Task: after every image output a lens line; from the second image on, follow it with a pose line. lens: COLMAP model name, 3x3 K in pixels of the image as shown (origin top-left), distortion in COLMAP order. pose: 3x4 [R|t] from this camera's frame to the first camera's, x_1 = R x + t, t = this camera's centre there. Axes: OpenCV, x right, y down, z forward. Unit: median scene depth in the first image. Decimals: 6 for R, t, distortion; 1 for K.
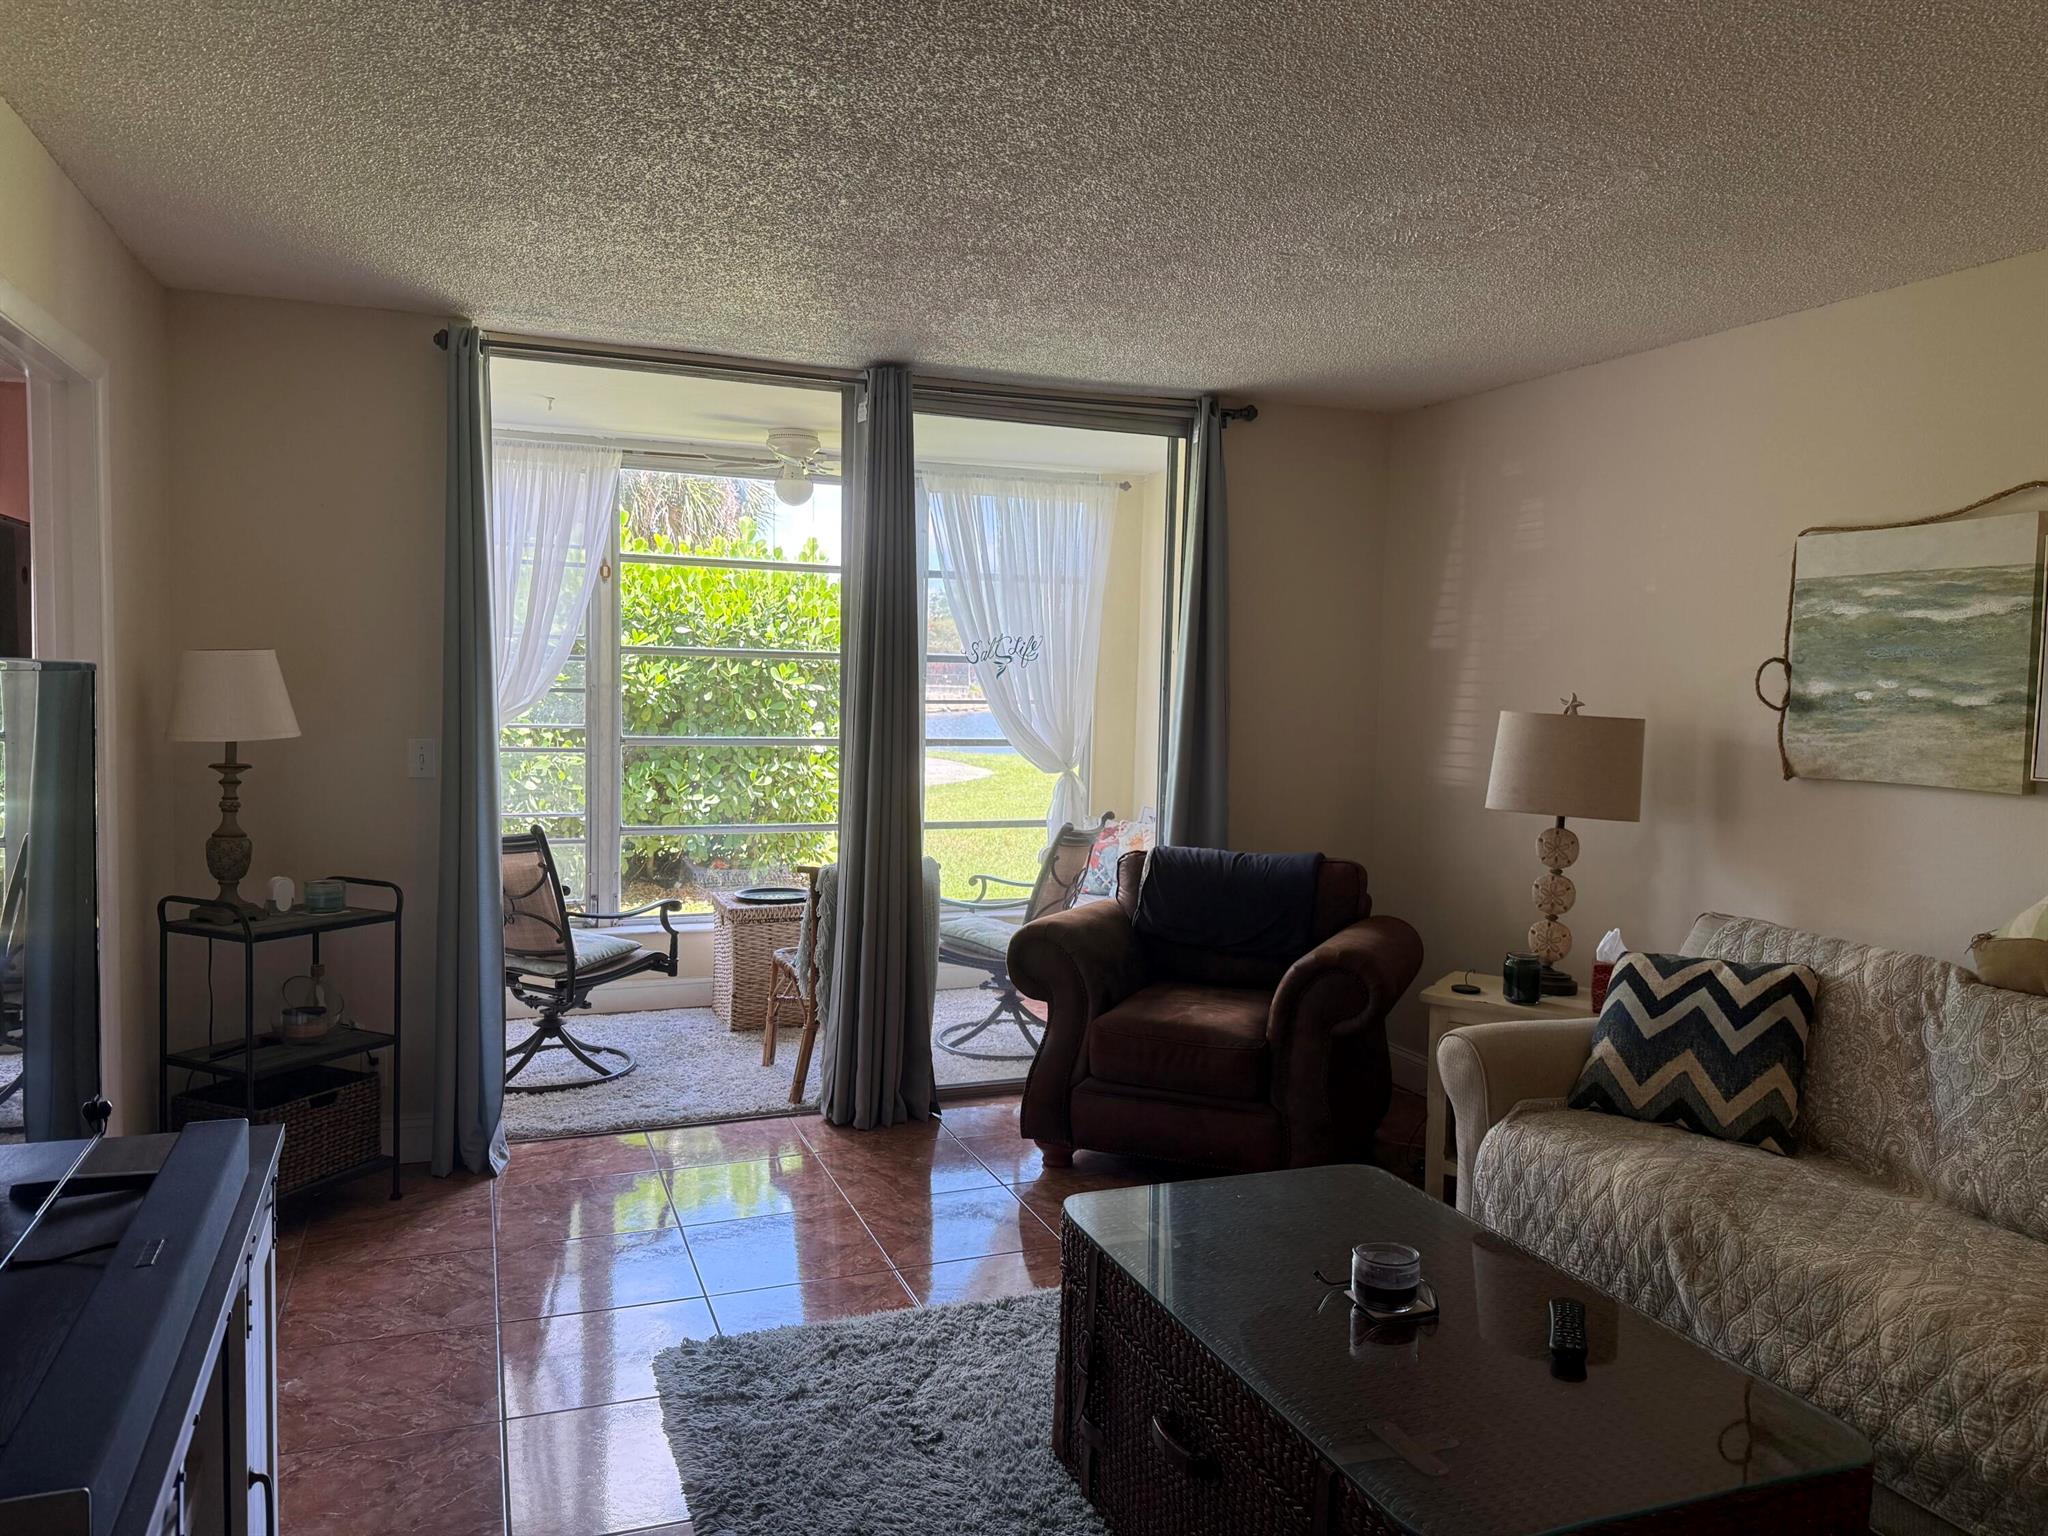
lens RADIAL K [[1456.5, 0, 1028.4], [0, 1456.5, 760.5], [0, 0, 1]] dist [0.056626, -0.058617]
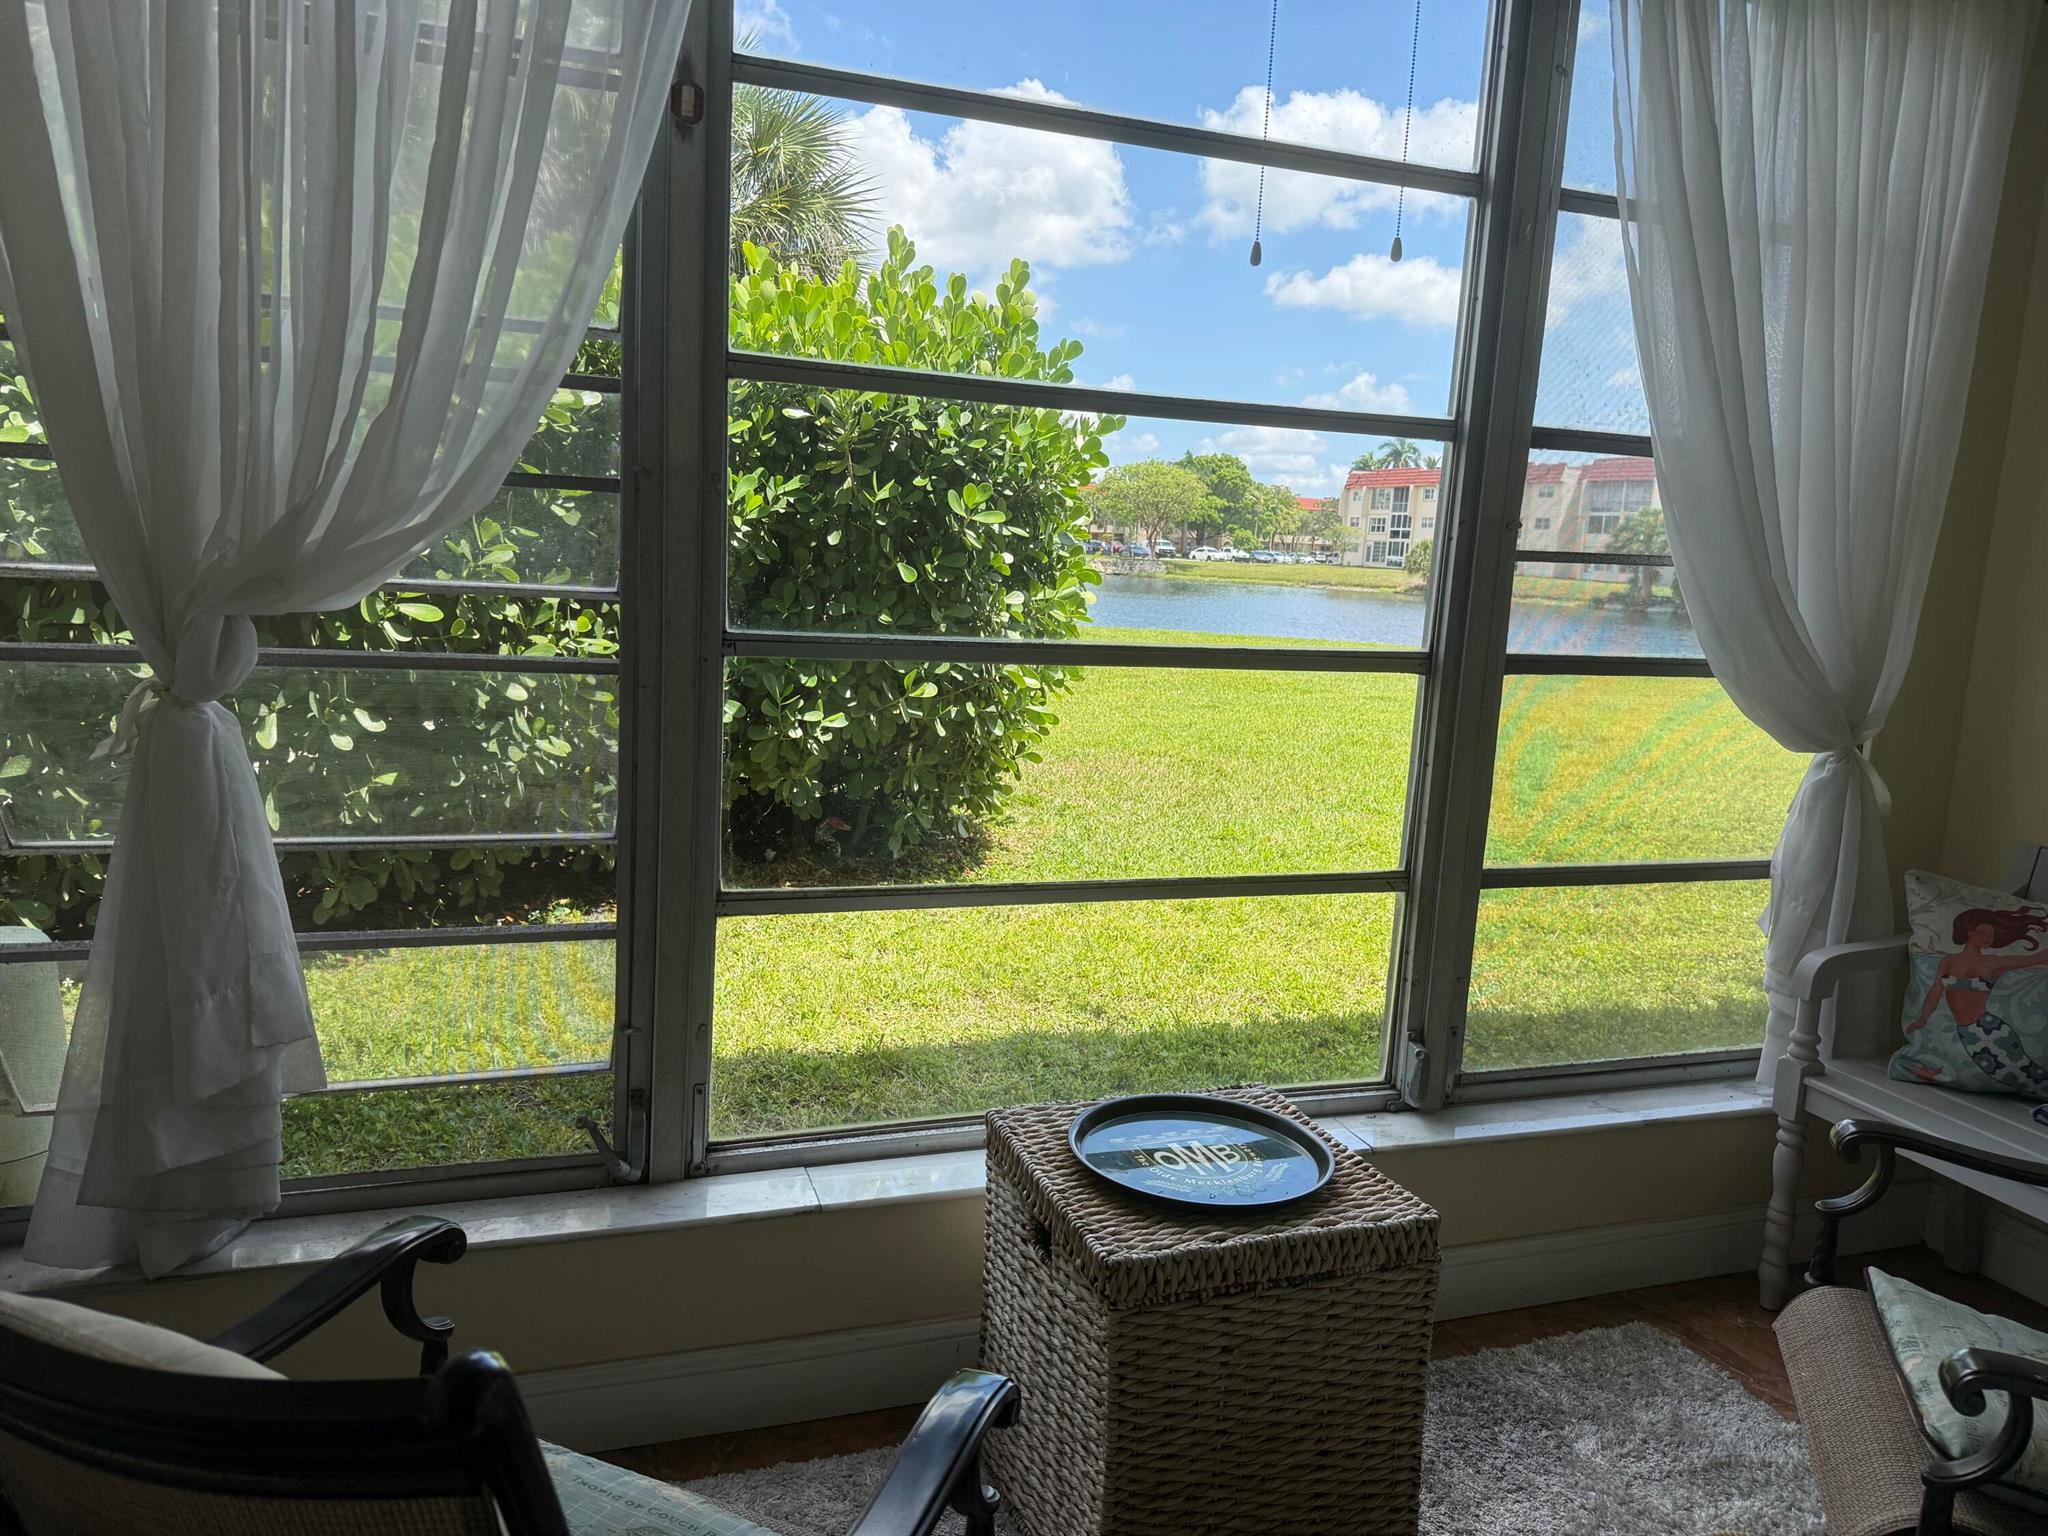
lens RADIAL K [[1456.5, 0, 1021.0], [0, 1456.5, 776.5], [0, 0, 1]] dist [0.056626, -0.058617]
pose [[0.999000, 0.038749, -0.022324, -0.130815], [-0.036248, 0.993995, 0.103244, -0.013198], [0.026191, -0.102331, 0.994406, 0.429883]]
